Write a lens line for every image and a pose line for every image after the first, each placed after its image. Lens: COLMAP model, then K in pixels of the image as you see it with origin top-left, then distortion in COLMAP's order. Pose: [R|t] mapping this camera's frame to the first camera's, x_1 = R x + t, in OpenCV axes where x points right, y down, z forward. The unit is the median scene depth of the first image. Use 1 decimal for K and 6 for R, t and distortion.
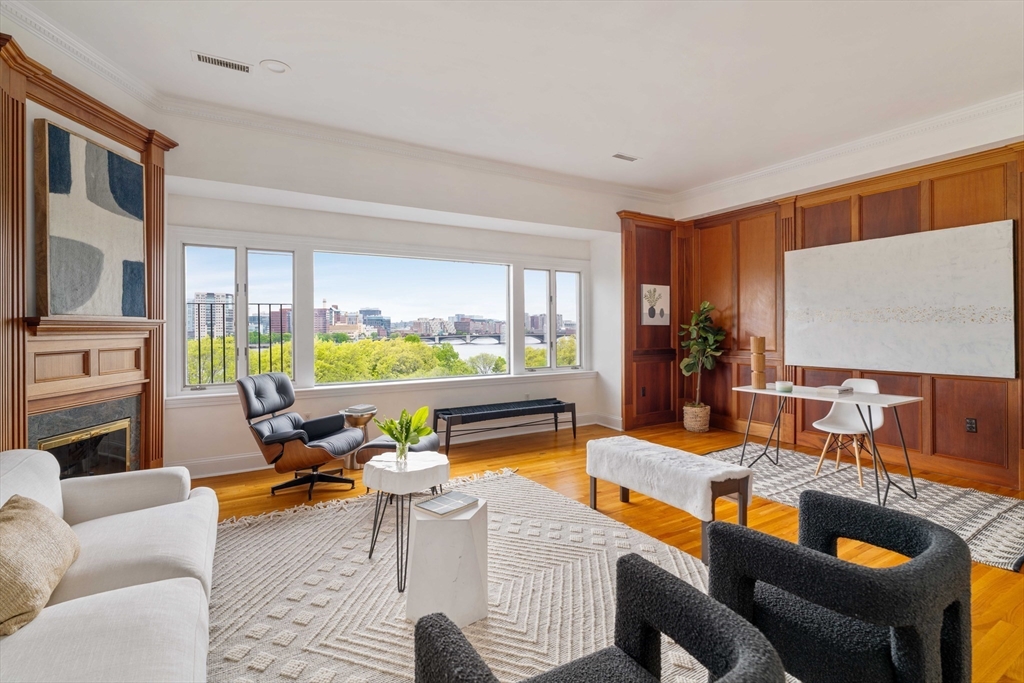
lens RADIAL K [[514.4, 0, 475.4], [0, 514.4, 327.3], [0, 0, 1]] dist [-0.017081, 0.006937]
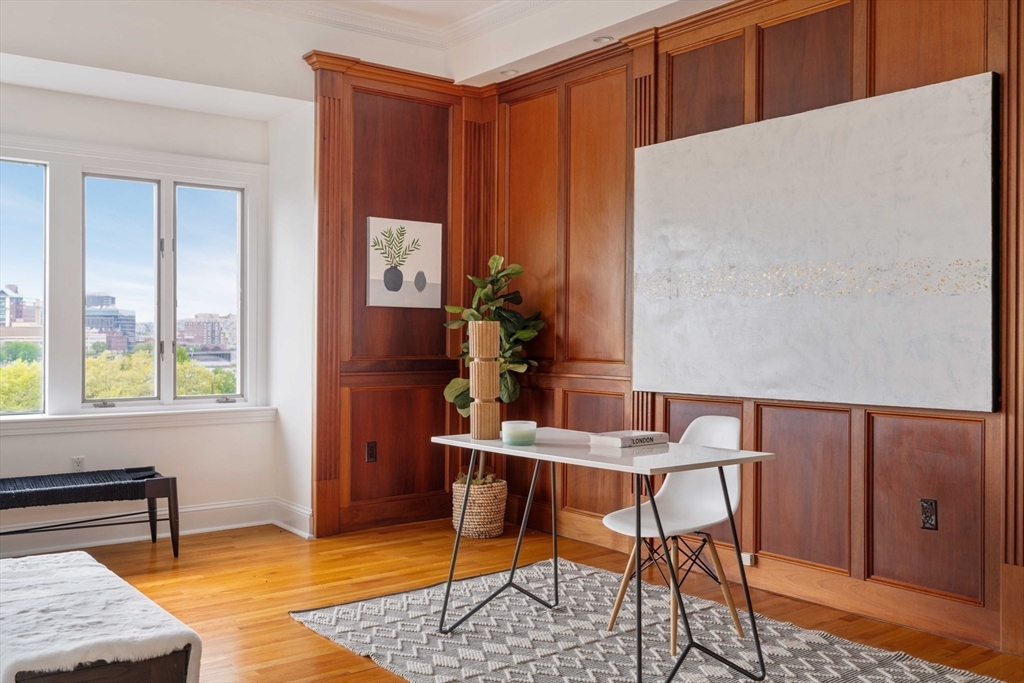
lens RADIAL K [[1010.9, 0, 484.7], [0, 1010.9, 332.9], [0, 0, 1]] dist [0.006613, 0.000000]
pose [[0.991006, 0.006941, 0.133639, 0.379814], [-0.006503, 0.999972, -0.003714, 0.027401], [-0.133661, 0.002811, 0.991023, 0.113887]]
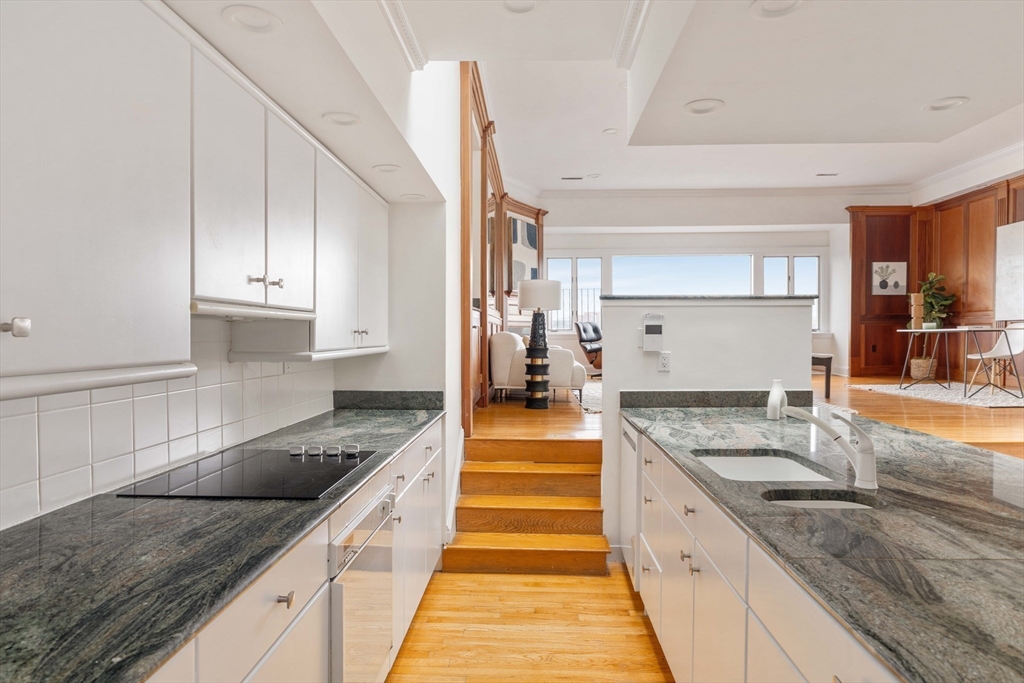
lens RADIAL K [[595.3, 0, 455.1], [0, 595.3, 345.9], [0, 0, 1]] dist [-0.002735, -0.004164]
pose [[0.834150, 0.006765, -0.551496, 0.340144], [0.001254, 0.999899, 0.014161, 0.120700], [0.551536, -0.012504, 0.834057, -0.947242]]
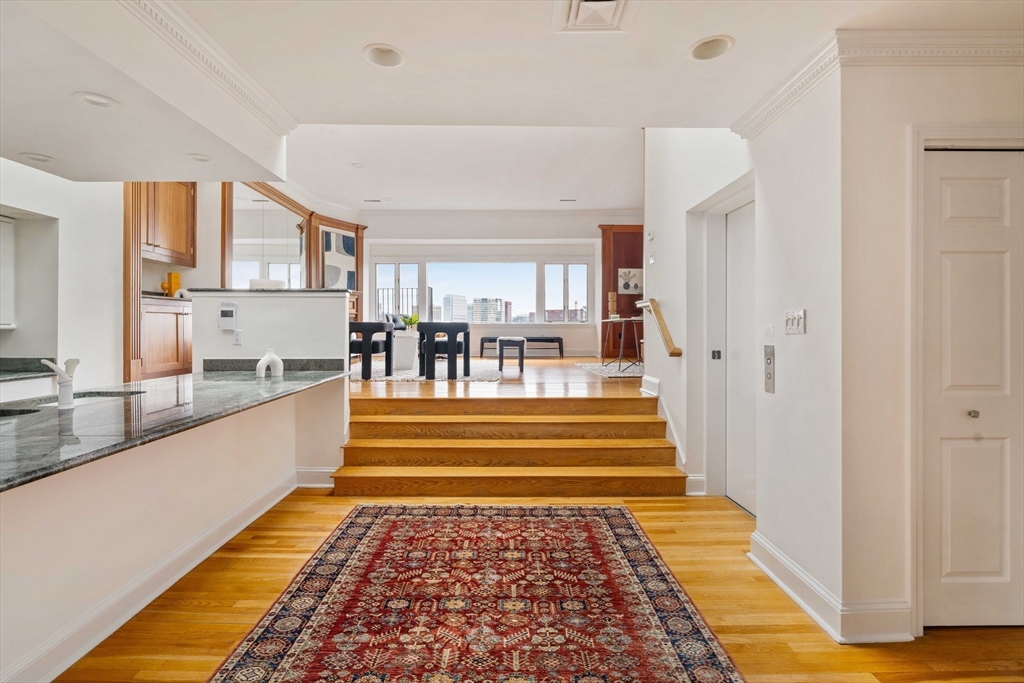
lens RADIAL K [[495.7, 0, 471.0], [0, 495.7, 333.7], [0, 0, 1]] dist [-0.013637, 0.003698]
pose [[0.853177, 0.004656, -0.521601, 0.913601], [-0.002325, 0.999984, 0.005122, 0.139342], [0.521617, -0.003158, 0.853174, -0.694718]]
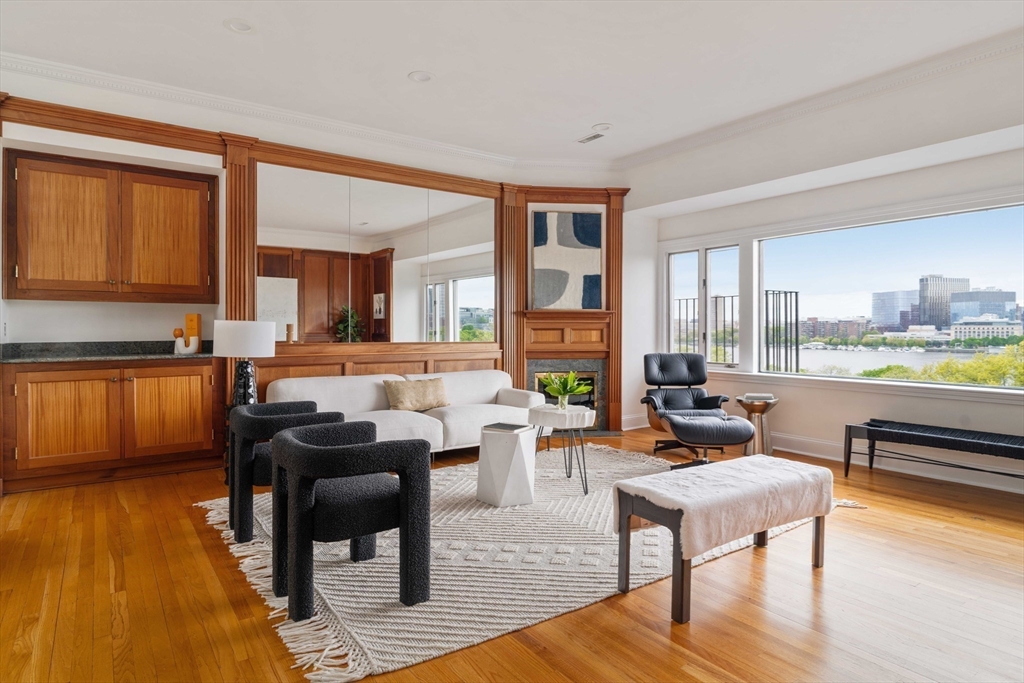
lens RADIAL K [[563.0, 0, 523.6], [0, 563.0, 329.3], [0, 0, 1]] dist [-0.003295, -0.000892]
pose [[0.087906, -0.000413, -0.996129, 0.712228], [-0.002737, 0.999996, -0.000656, 0.029431], [0.996125, 0.002784, 0.087904, 0.411671]]
